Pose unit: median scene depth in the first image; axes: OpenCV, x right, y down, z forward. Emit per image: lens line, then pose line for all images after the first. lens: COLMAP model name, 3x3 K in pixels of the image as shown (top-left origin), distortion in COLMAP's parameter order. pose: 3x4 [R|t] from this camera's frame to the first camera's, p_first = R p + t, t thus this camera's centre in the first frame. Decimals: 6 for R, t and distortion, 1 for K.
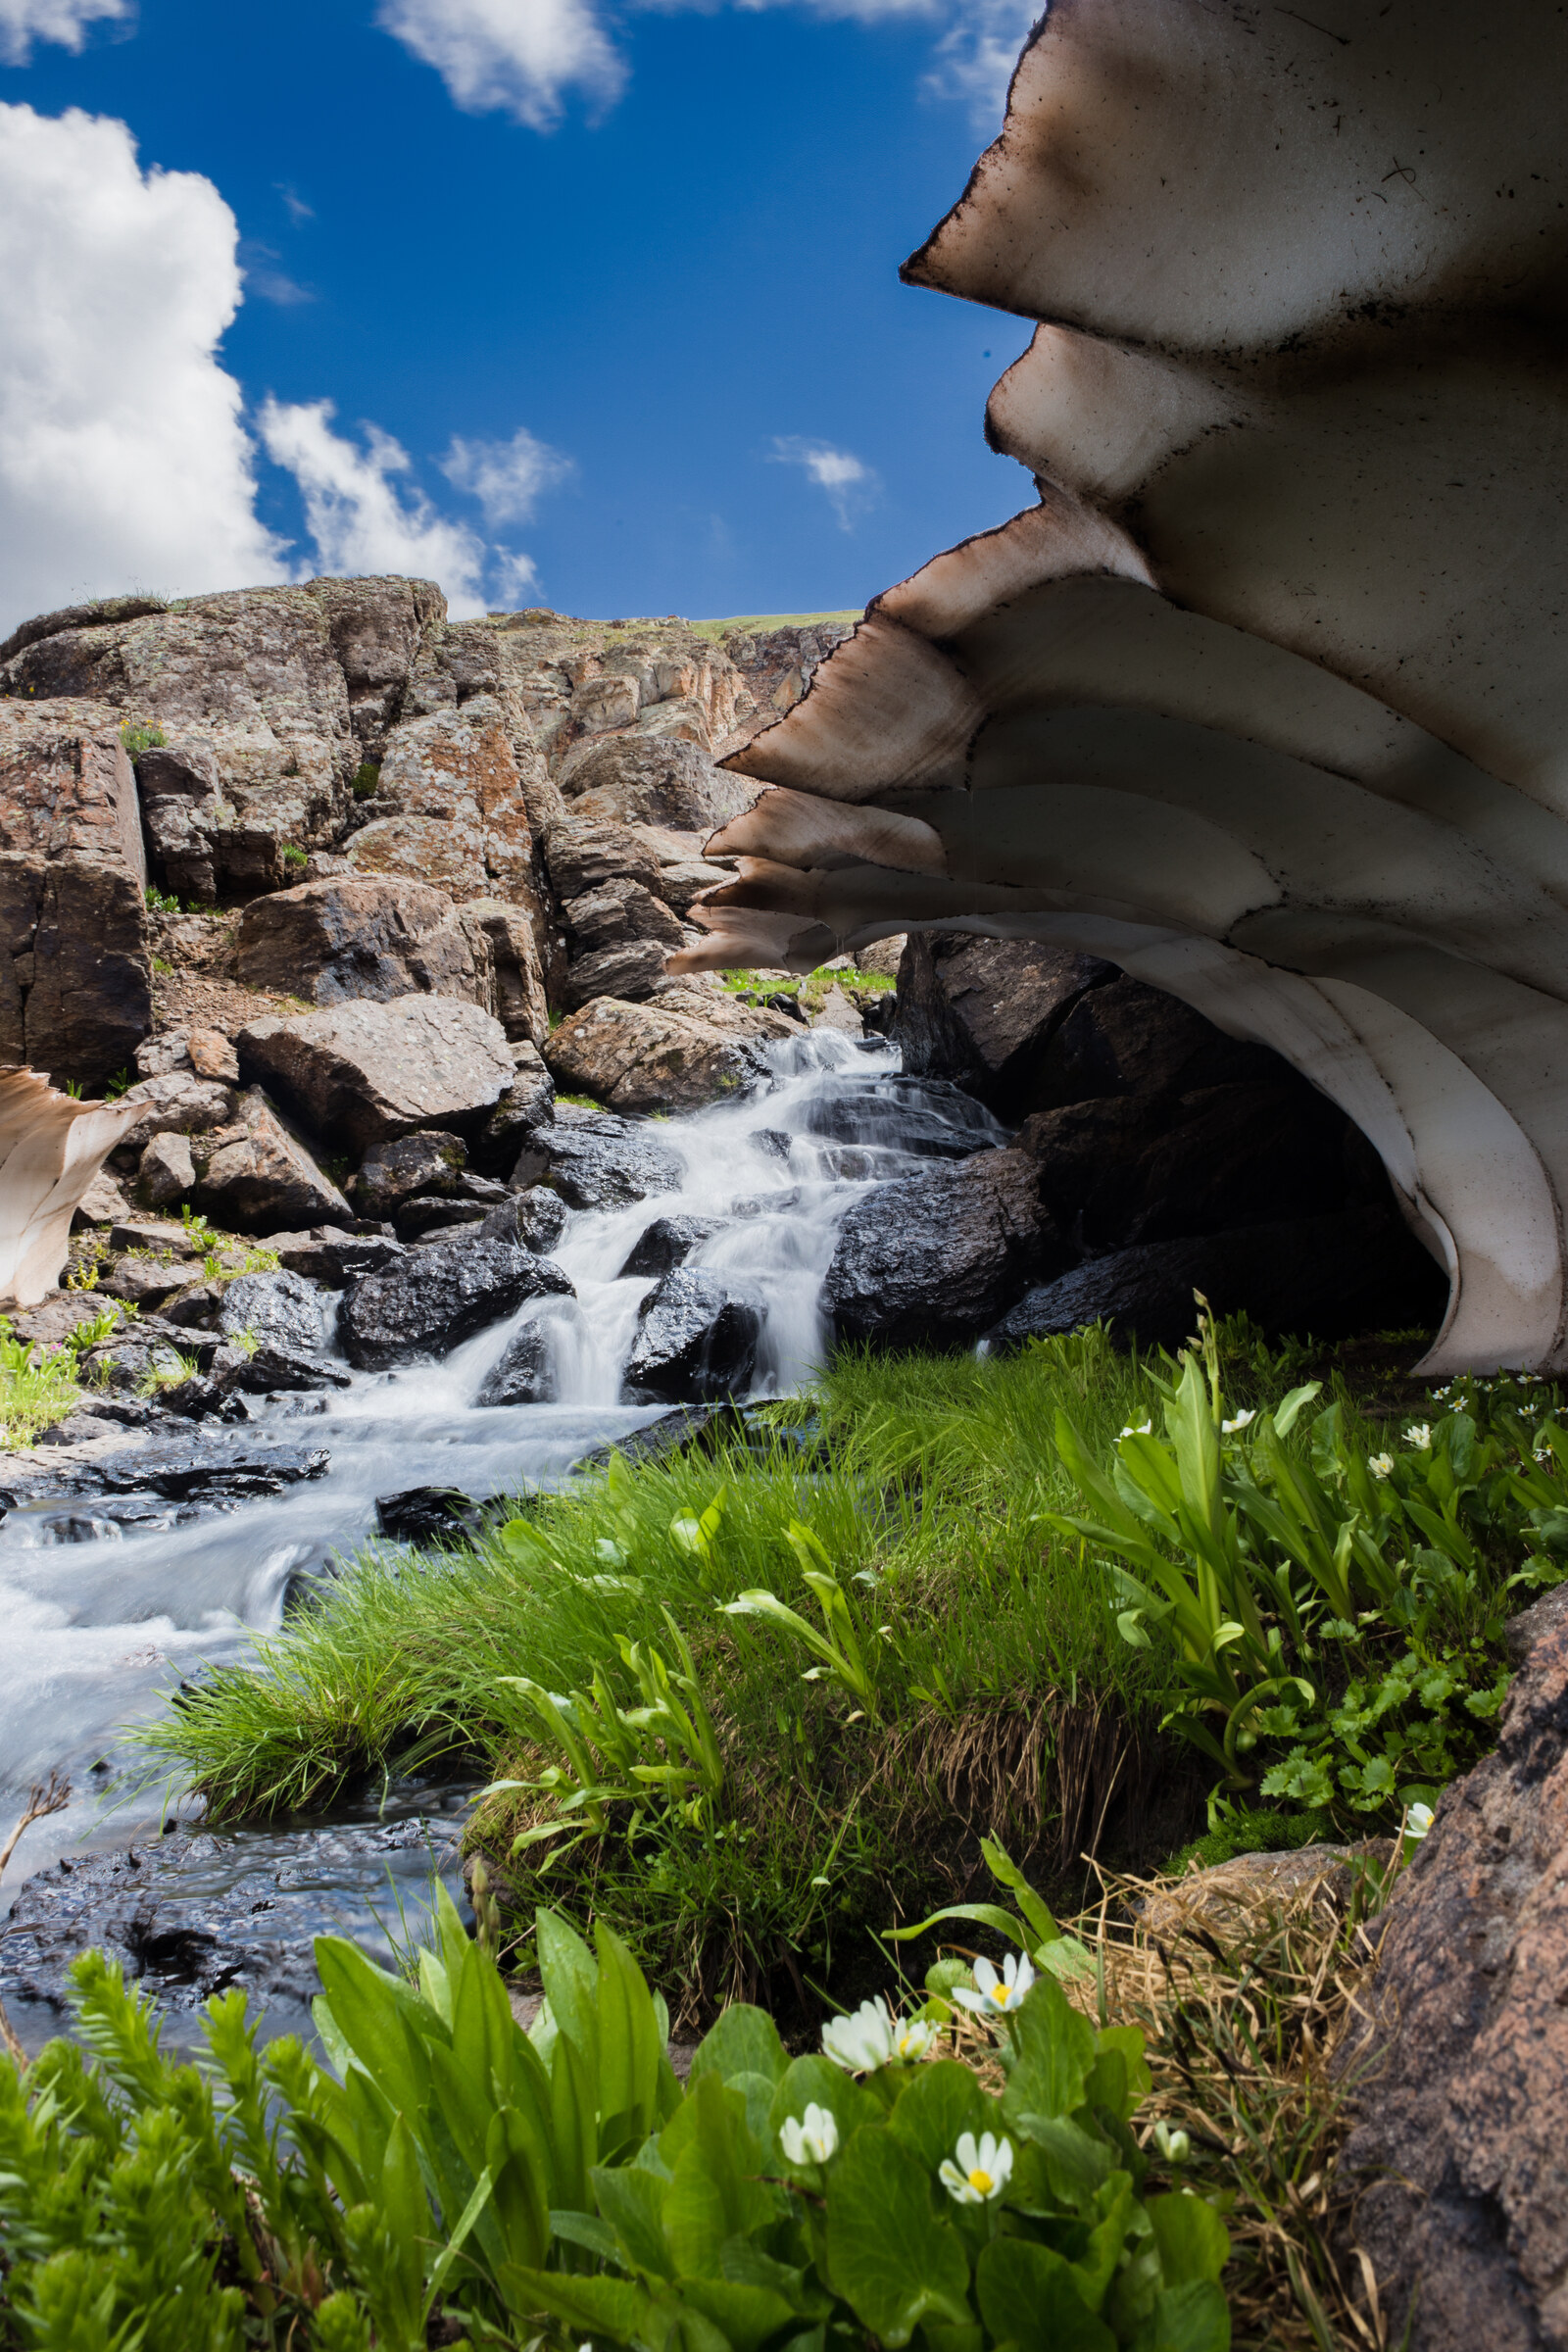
lens RADIAL K [[2106.9, 0, 784.0], [0, 2106.9, 1176.0], [0, 0, 1]] dist [-0.111375, 0.173527]
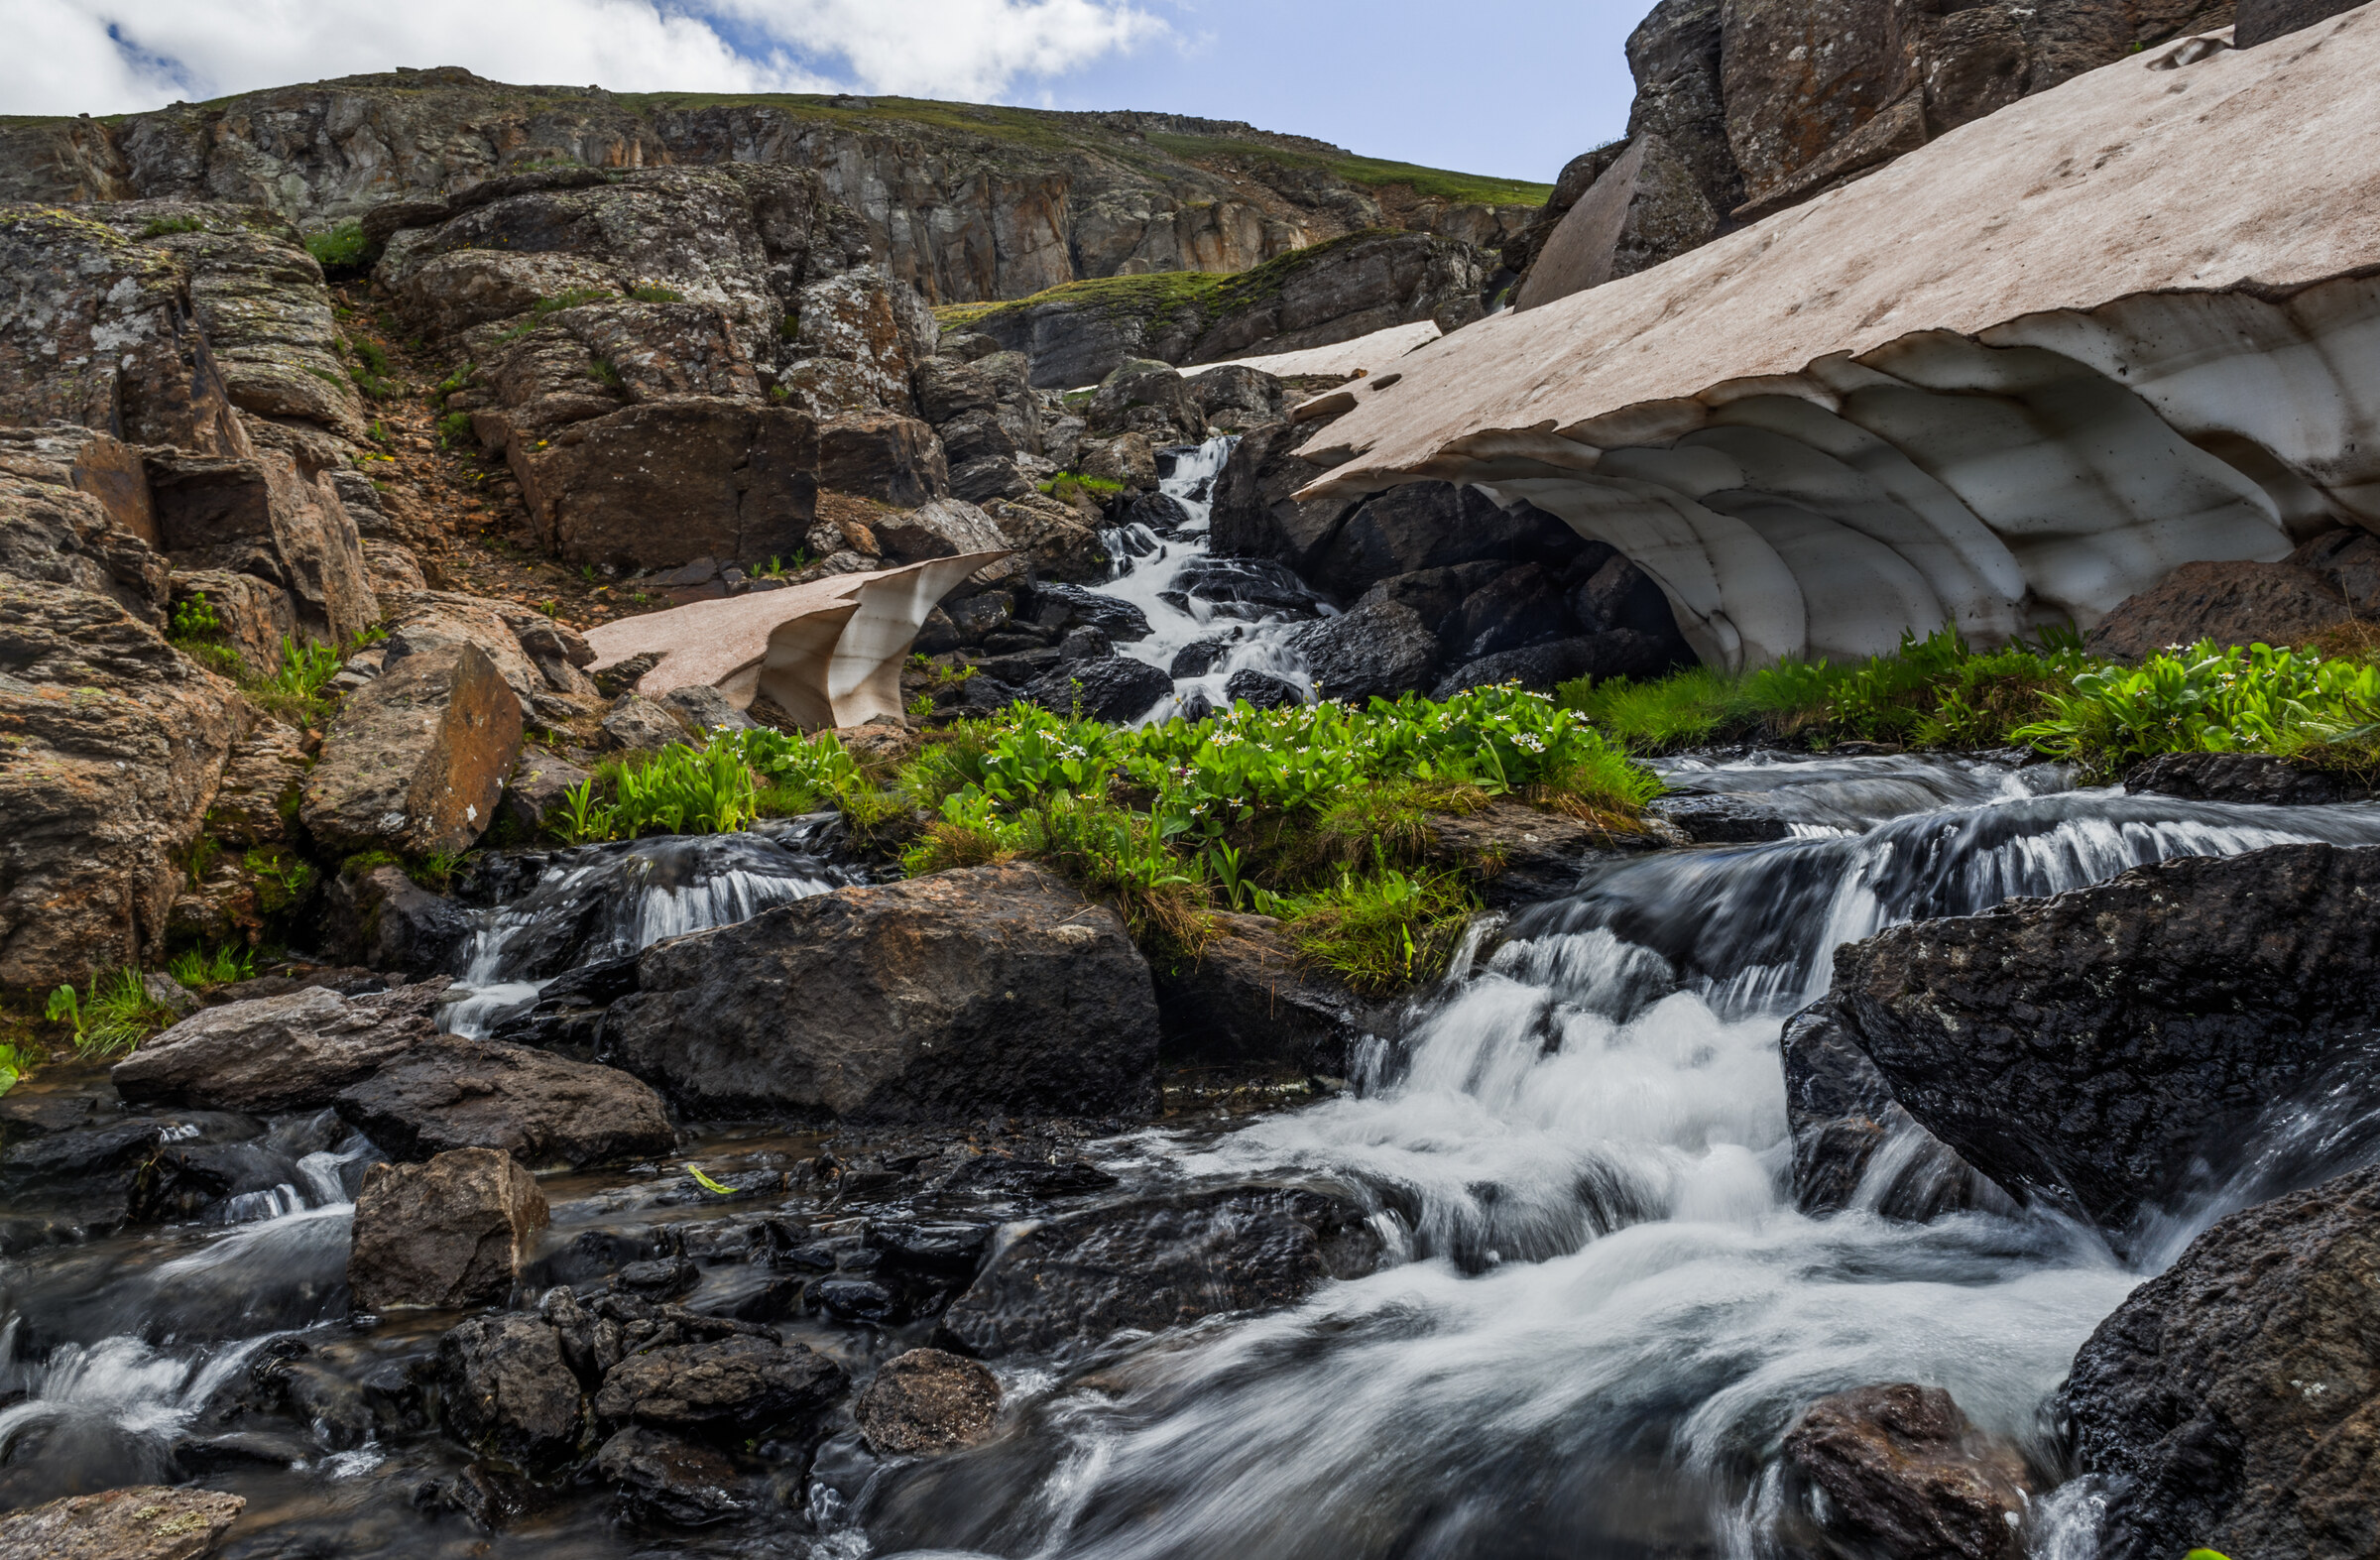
lens RADIAL K [[1947.0, 0, 1188.8], [0, 1947.0, 817.6], [0, 0, 1]] dist [0.056232, -0.000712]
pose [[0.970162, -0.026265, 0.241032, -0.390233], [0.005054, 0.996090, 0.088198, 0.019534], [-0.242406, -0.084348, 0.966501, -0.444017]]
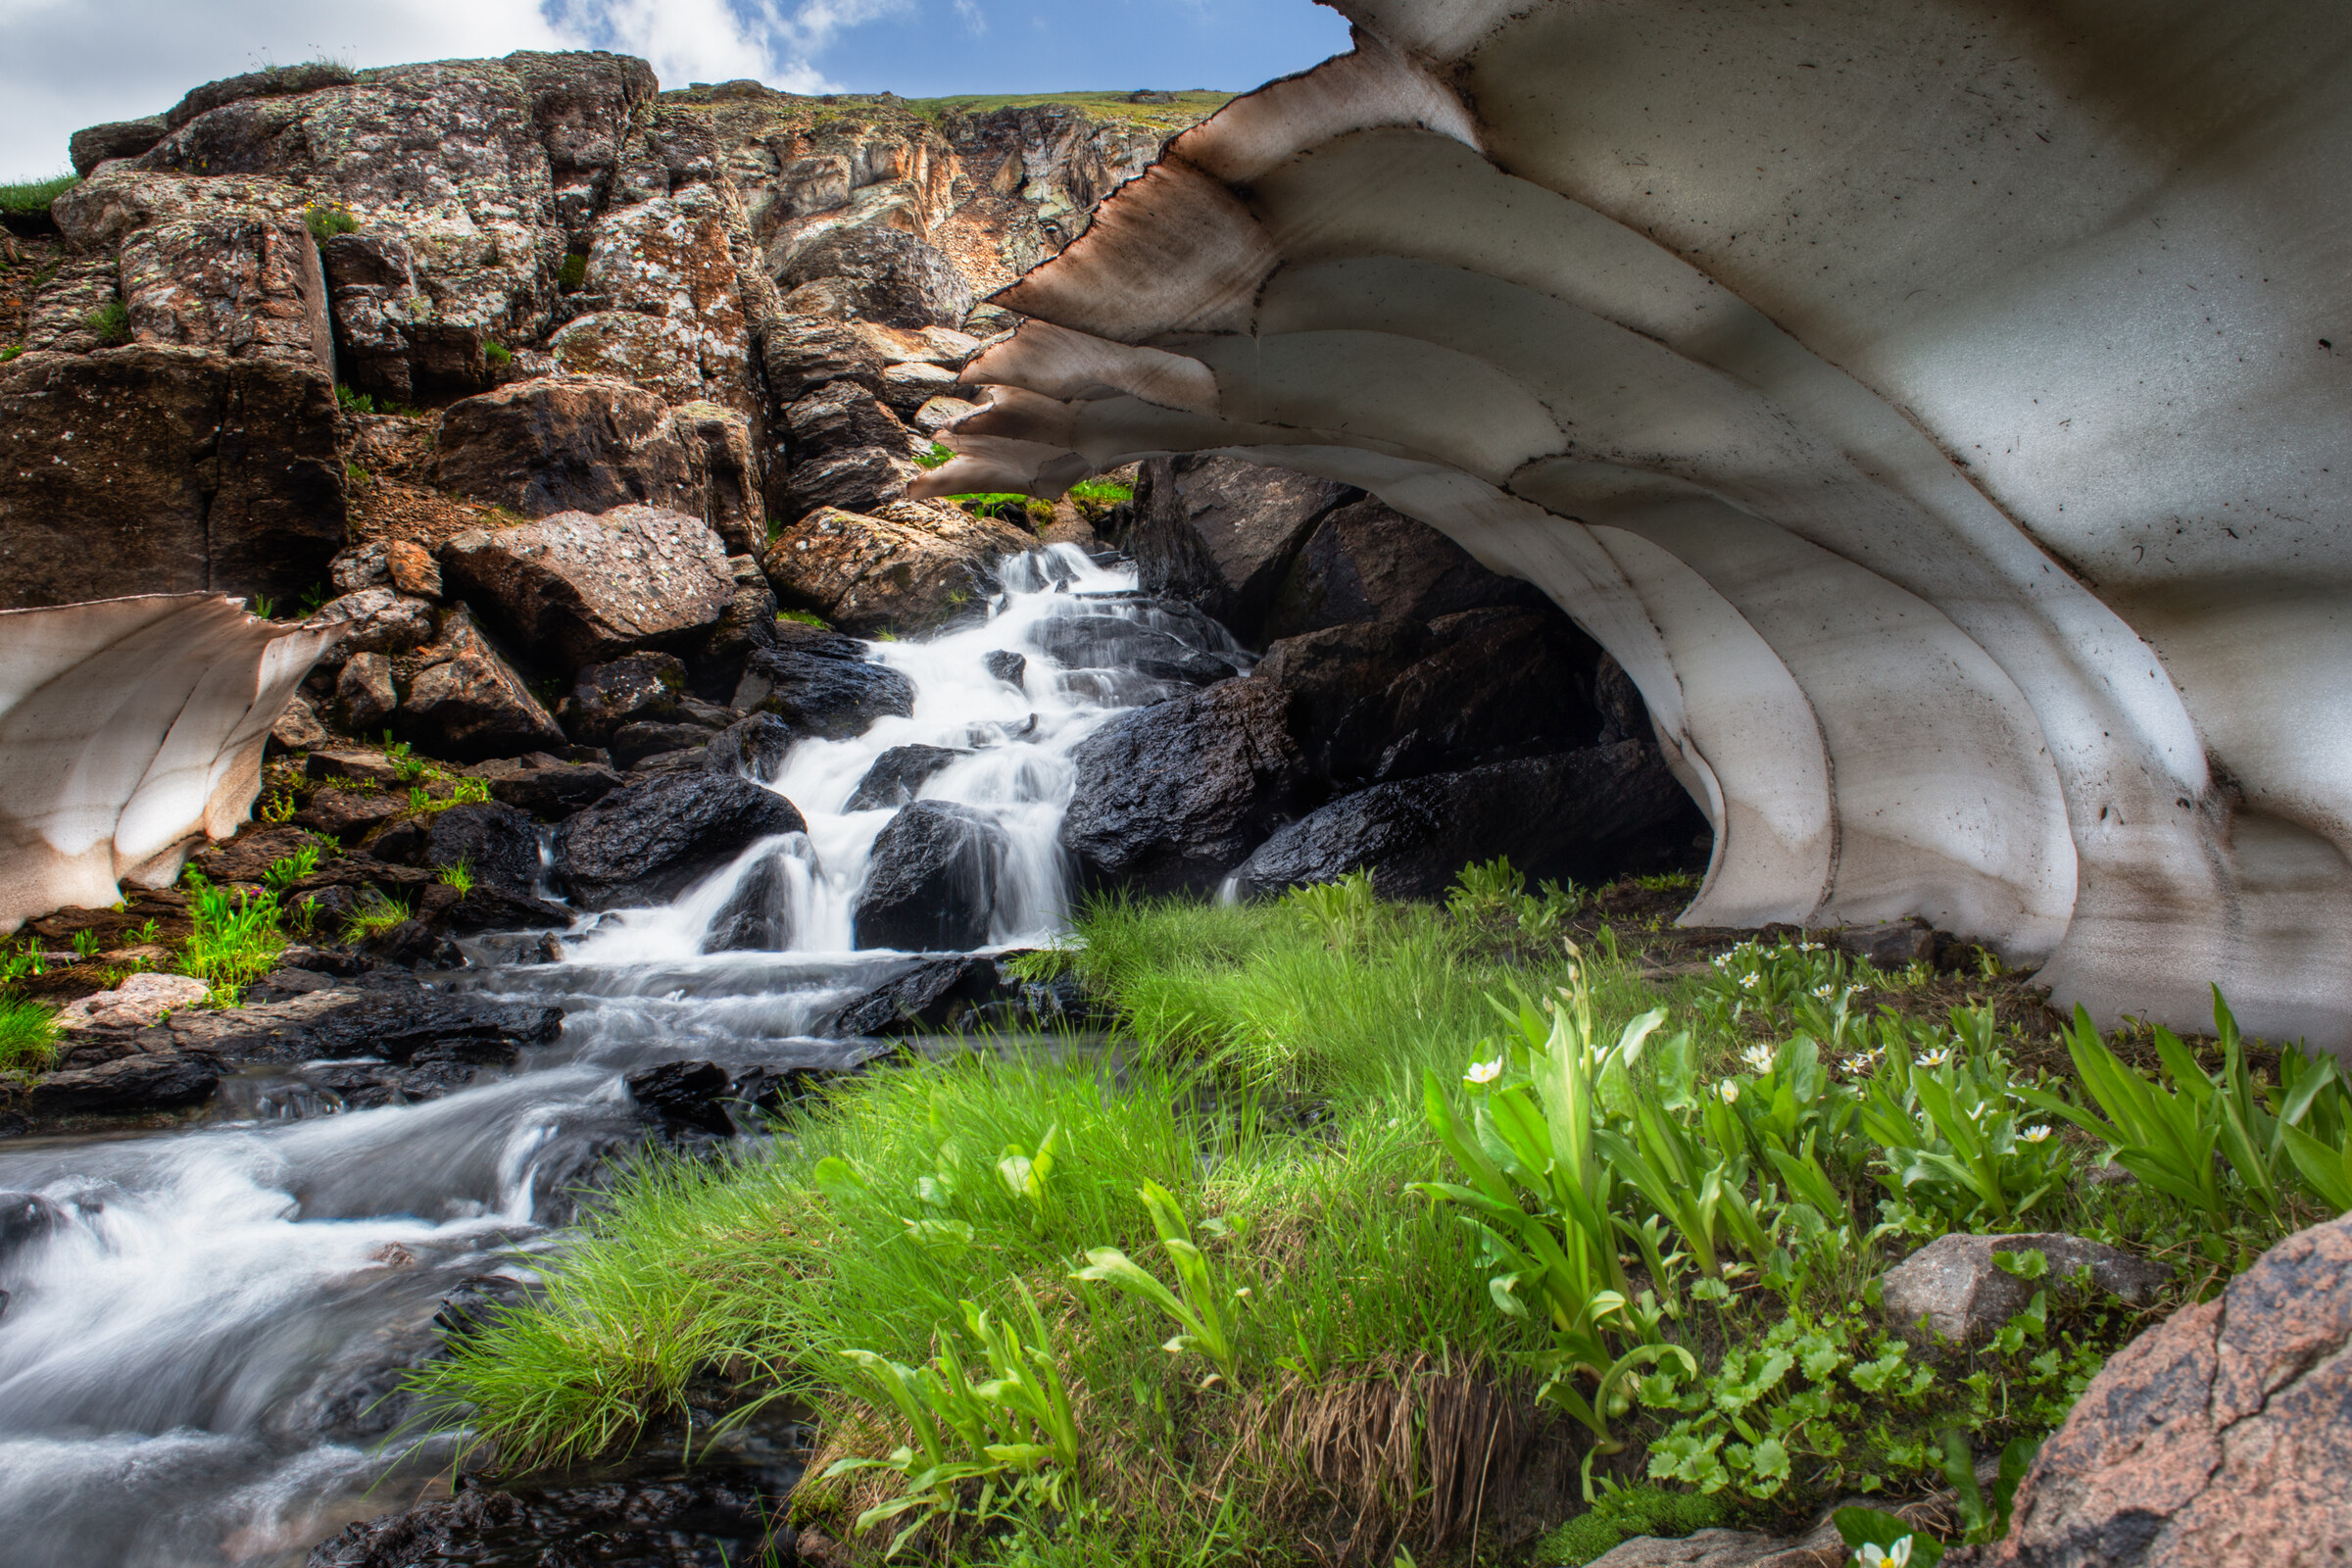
lens RADIAL K [[2175.1, 0, 1176.0], [0, 2175.1, 784.0], [0, 0, 1]] dist [-0.106144, 0.157589]
pose [[0.996673, 0.004902, 0.081361, -0.009662], [-0.008705, 0.998882, 0.046456, -0.009218], [-0.081042, -0.047009, 0.995601, 0.004114]]
